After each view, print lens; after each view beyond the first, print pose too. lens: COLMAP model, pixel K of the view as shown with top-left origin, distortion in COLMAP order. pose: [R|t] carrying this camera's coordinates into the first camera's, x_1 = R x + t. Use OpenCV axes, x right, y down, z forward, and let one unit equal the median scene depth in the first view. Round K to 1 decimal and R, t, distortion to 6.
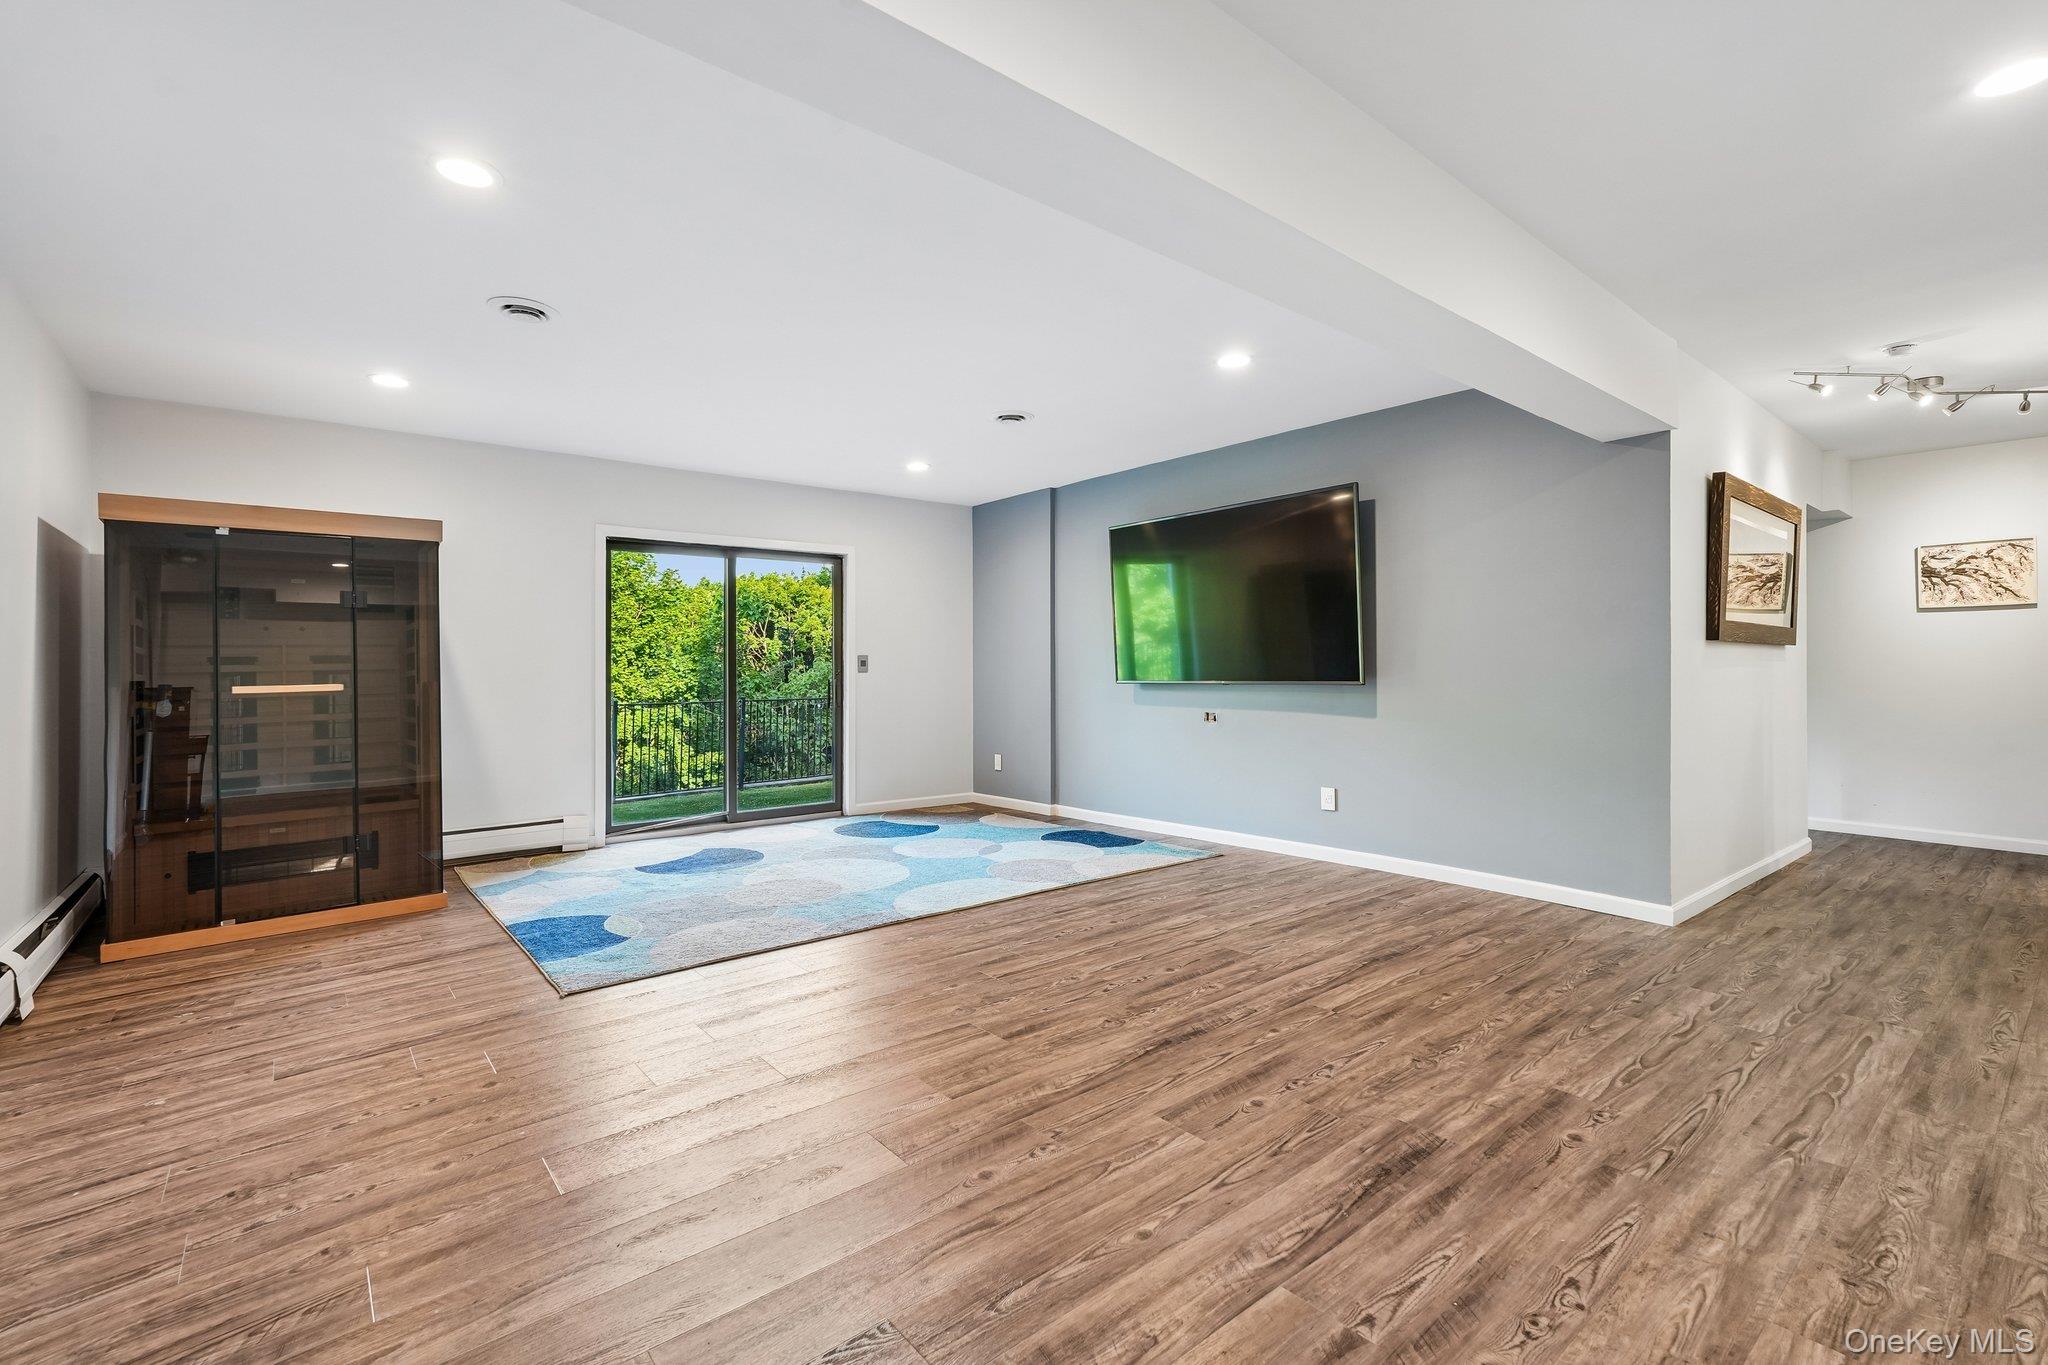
lens RADIAL K [[936.1, 0, 1021.8], [0, 936.1, 662.9], [0, 0, 1]] dist [-0.033032, 0.018609]
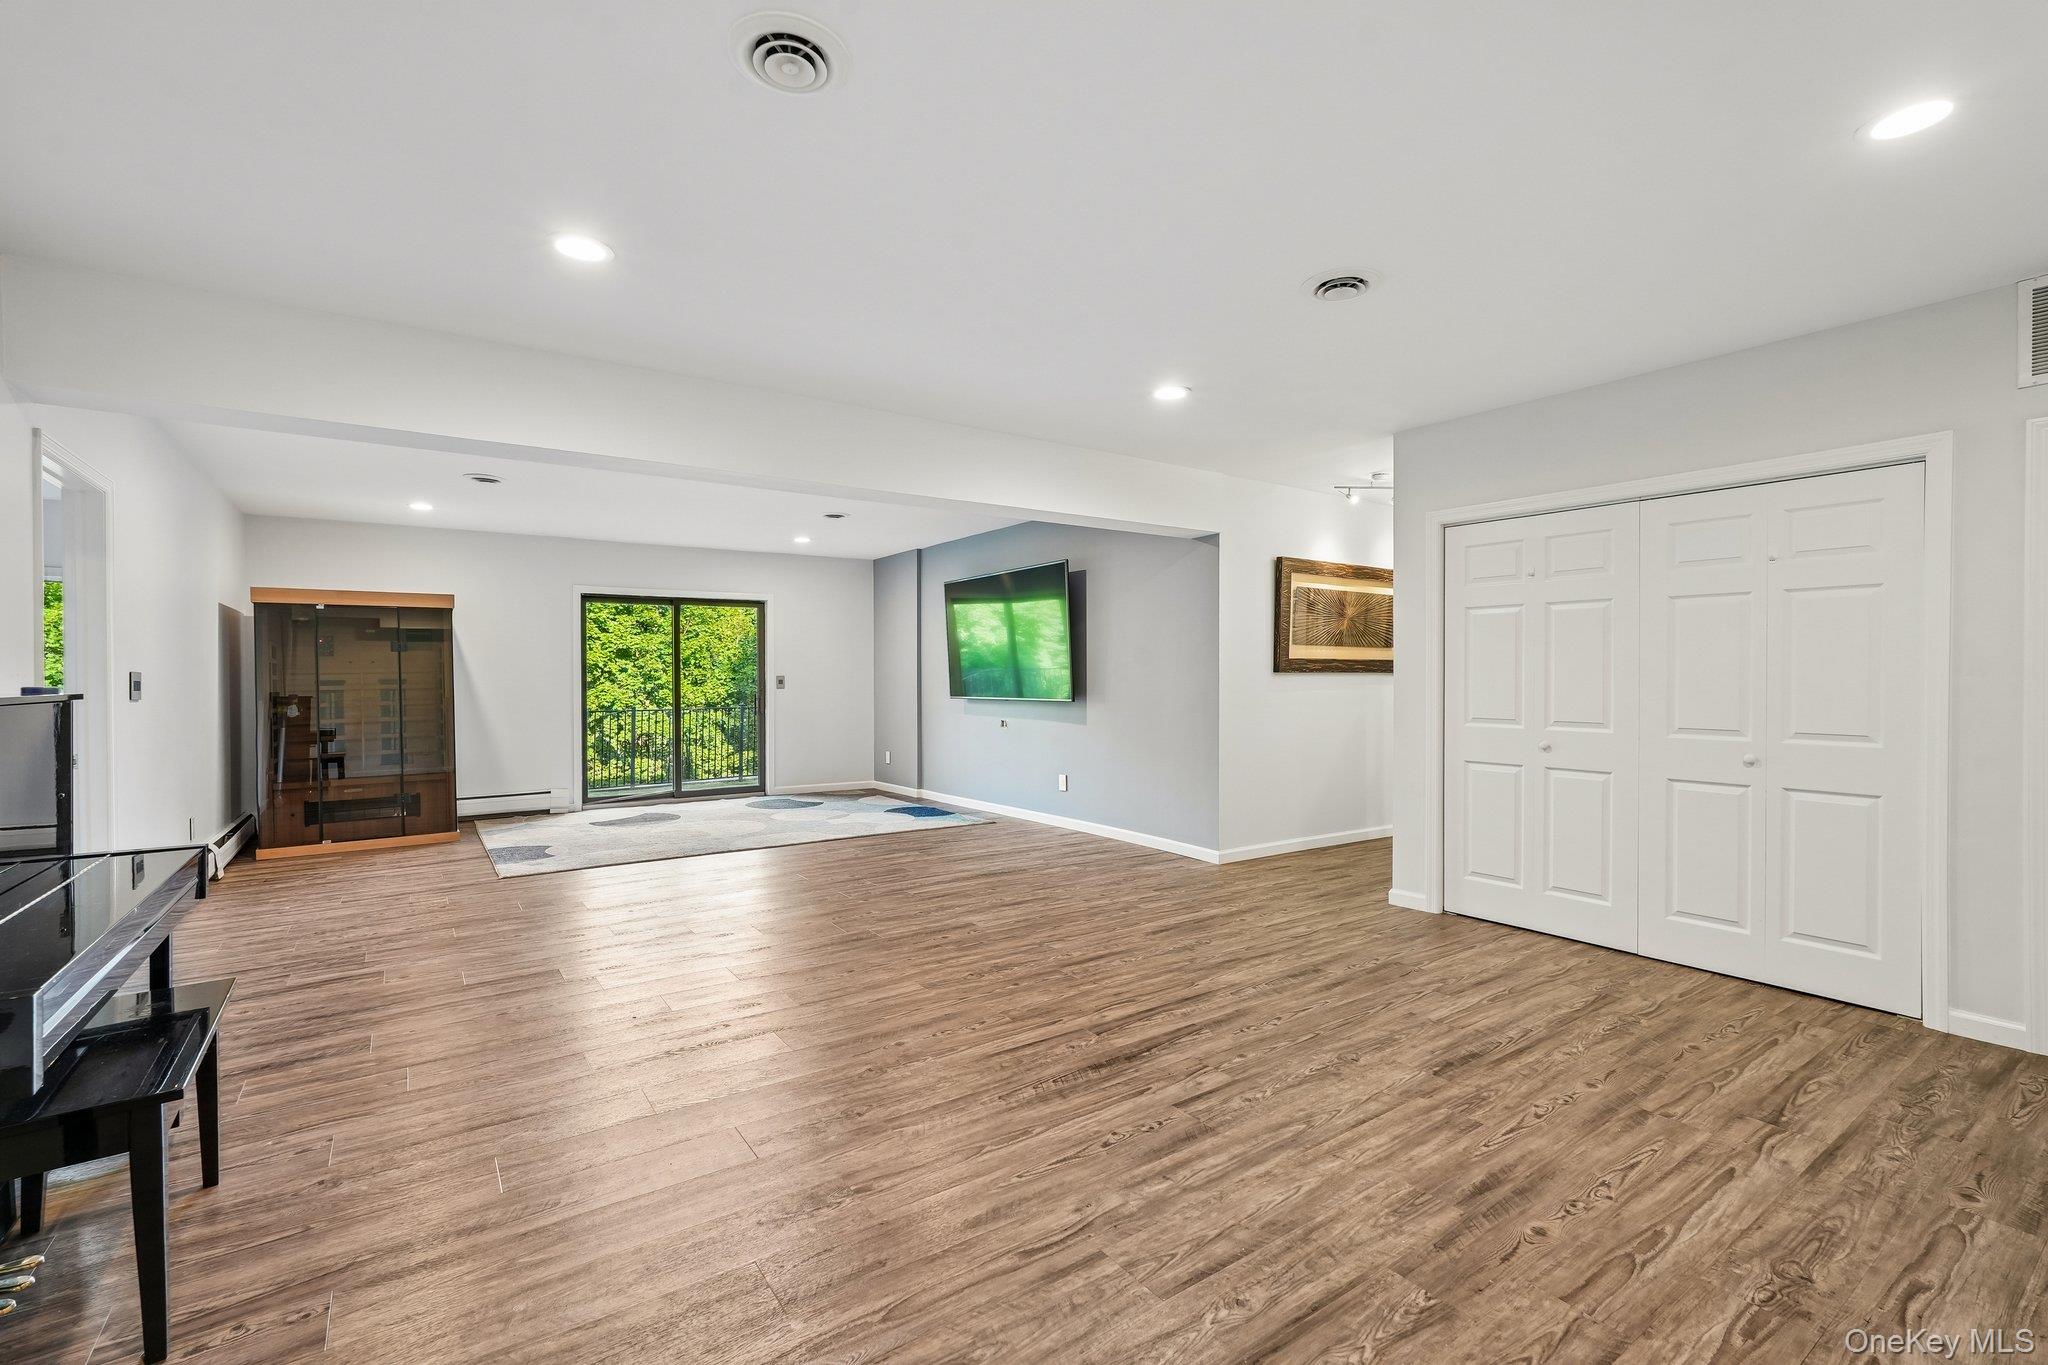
lens RADIAL K [[907.1, 0, 1024.0], [0, 907.1, 682.5], [0, 0, 1]] dist [-0.077894, 0.048610]
pose [[0.998284, 0.004878, -0.058346, 0.423710], [-0.004069, 0.999894, 0.013972, -0.029406], [0.058408, -0.013710, 0.998199, -0.441131]]
